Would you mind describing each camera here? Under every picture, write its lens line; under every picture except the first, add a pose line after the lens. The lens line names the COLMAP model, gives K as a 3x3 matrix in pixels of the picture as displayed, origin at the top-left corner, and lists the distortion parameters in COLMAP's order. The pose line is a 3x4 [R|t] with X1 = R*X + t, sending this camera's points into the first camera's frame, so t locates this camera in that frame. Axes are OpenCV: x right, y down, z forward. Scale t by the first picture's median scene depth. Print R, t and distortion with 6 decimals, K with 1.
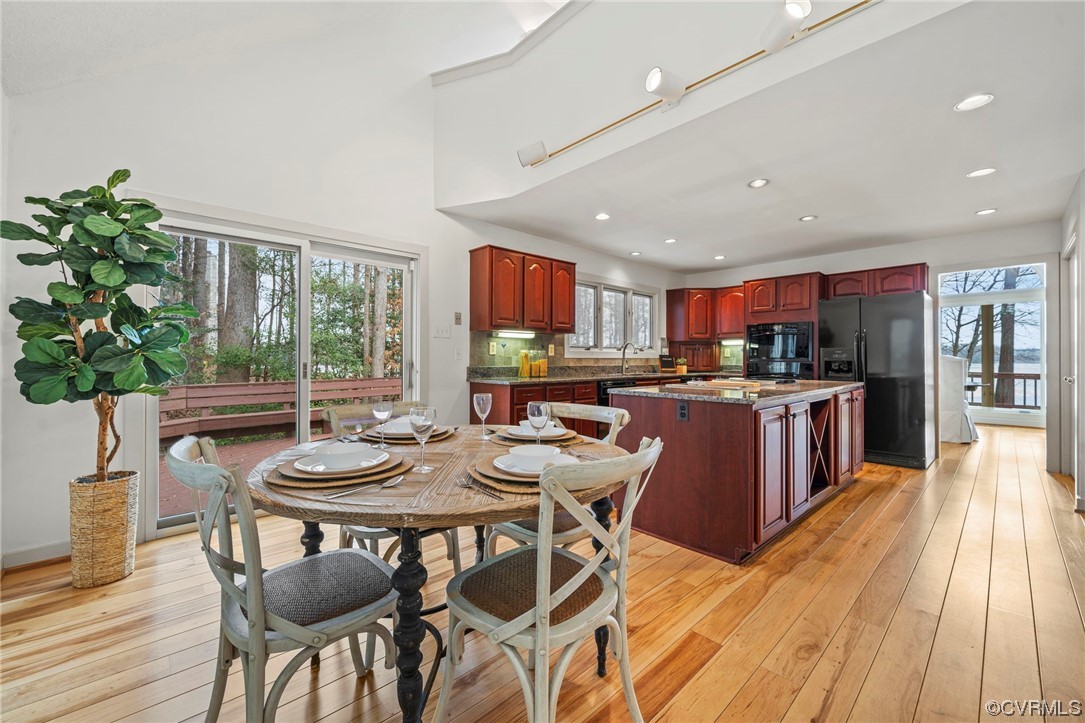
lens RADIAL K [[429.5, 0, 541.6], [0, 429.5, 356.8], [0, 0, 1]] dist [0.002763, 0.000170]
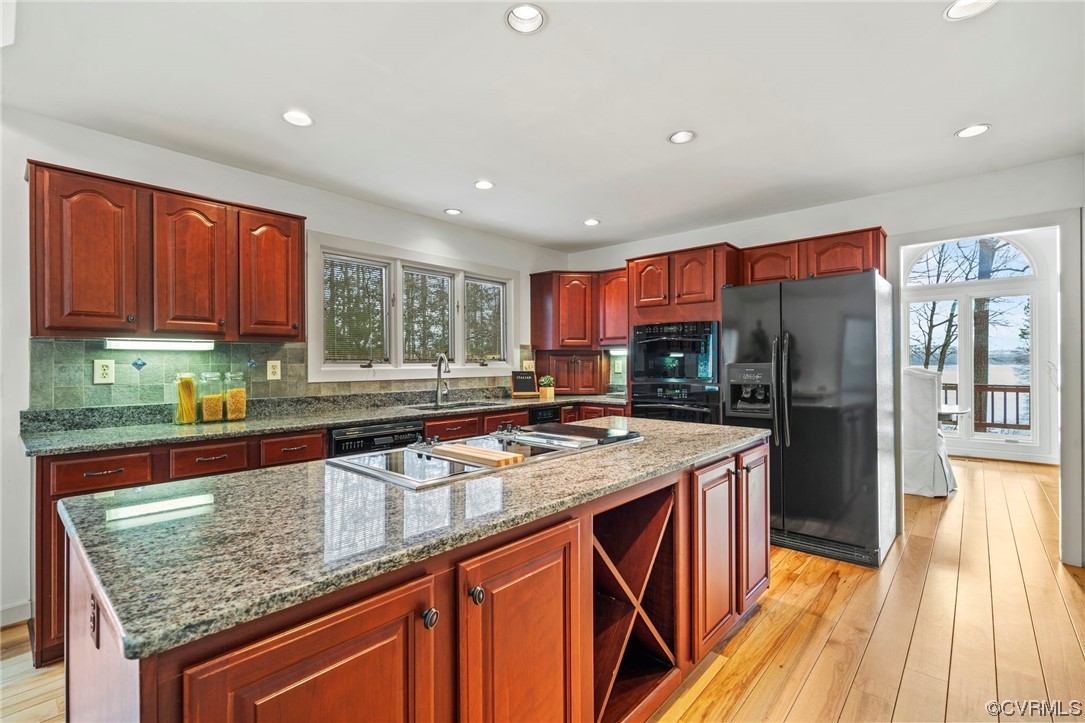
lens RADIAL K [[484.8, 0, 543.0], [0, 484.8, 362.9], [0, 0, 1]] dist [0.010677, -0.000126]
pose [[0.995252, -0.007265, 0.097063, 0.281792], [0.006972, 0.999970, 0.003352, -0.022047], [-0.097085, -0.002659, 0.995273, 0.288159]]
